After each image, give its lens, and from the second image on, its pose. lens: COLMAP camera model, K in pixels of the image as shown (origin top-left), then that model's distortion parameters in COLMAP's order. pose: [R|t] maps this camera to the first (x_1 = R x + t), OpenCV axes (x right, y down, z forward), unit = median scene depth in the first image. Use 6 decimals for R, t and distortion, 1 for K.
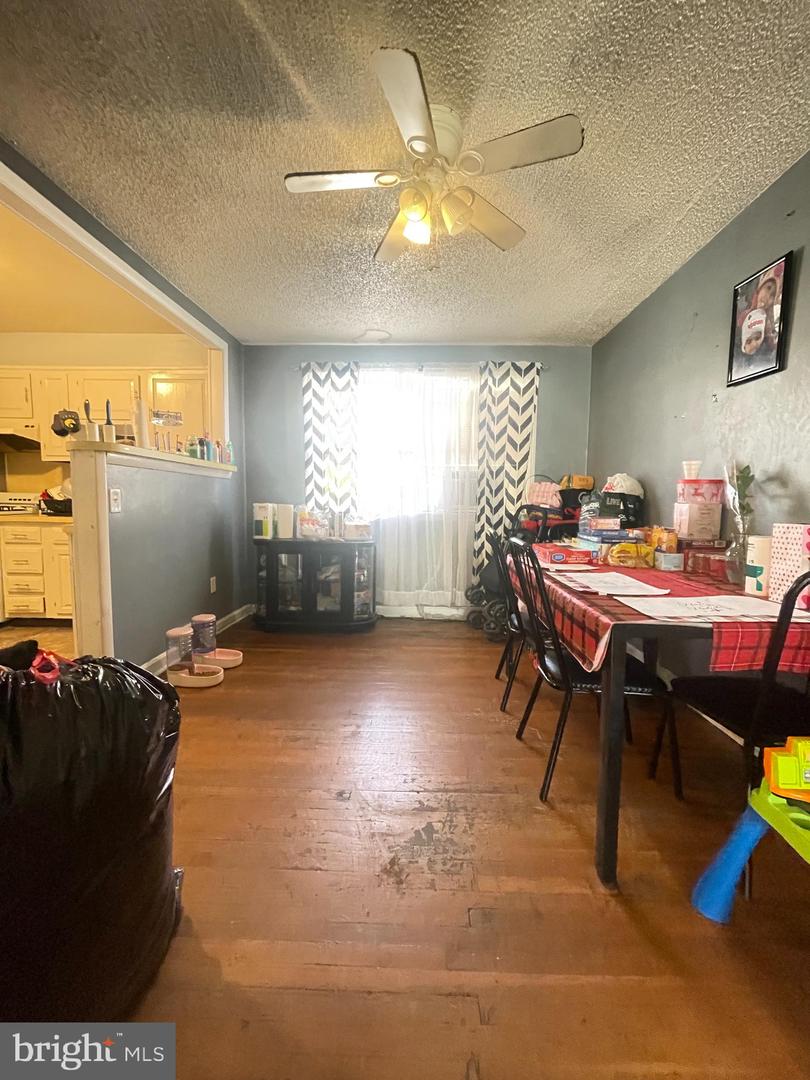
lens RADIAL K [[432.8, 0, 407.0], [0, 432.8, 538.1], [0, 0, 1]] dist [-0.003184, -0.001074]
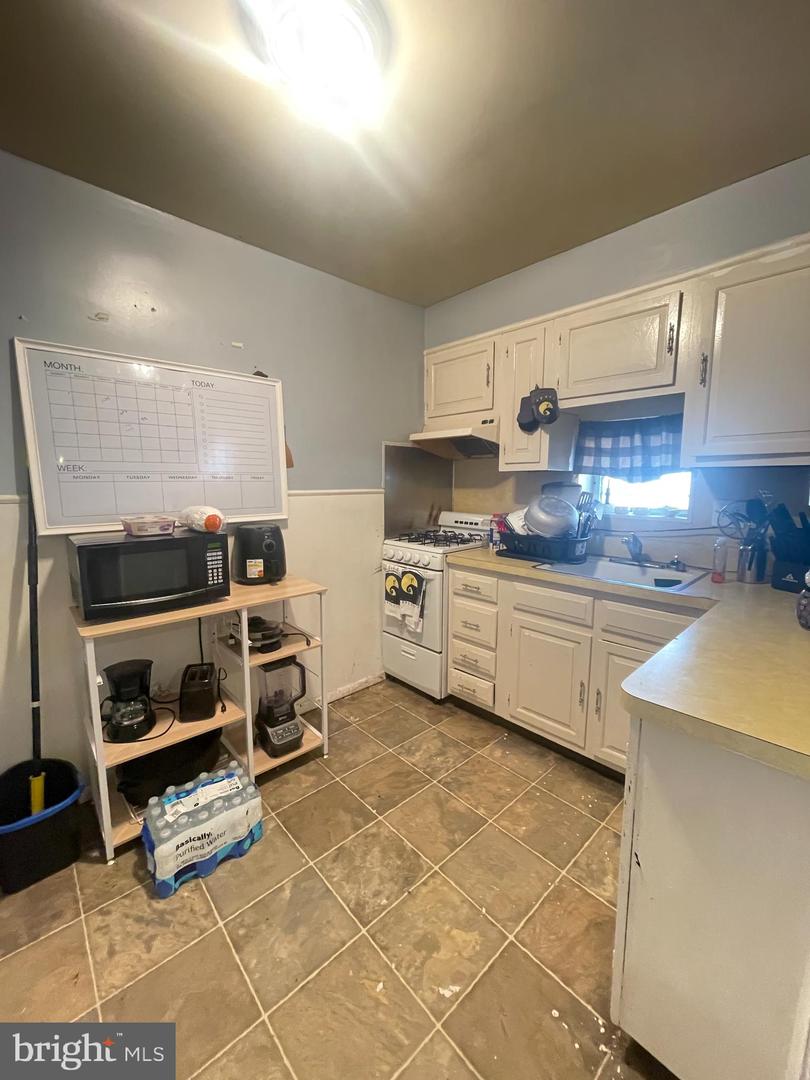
lens RADIAL K [[432.8, 0, 407.0], [0, 432.8, 538.1], [0, 0, 1]] dist [-0.003184, -0.001074]
pose [[0.699640, 0.076259, -0.710415, -0.464520], [-0.053706, 0.997088, 0.054140, -0.105202], [0.712475, 0.000275, 0.701698, 0.428038]]
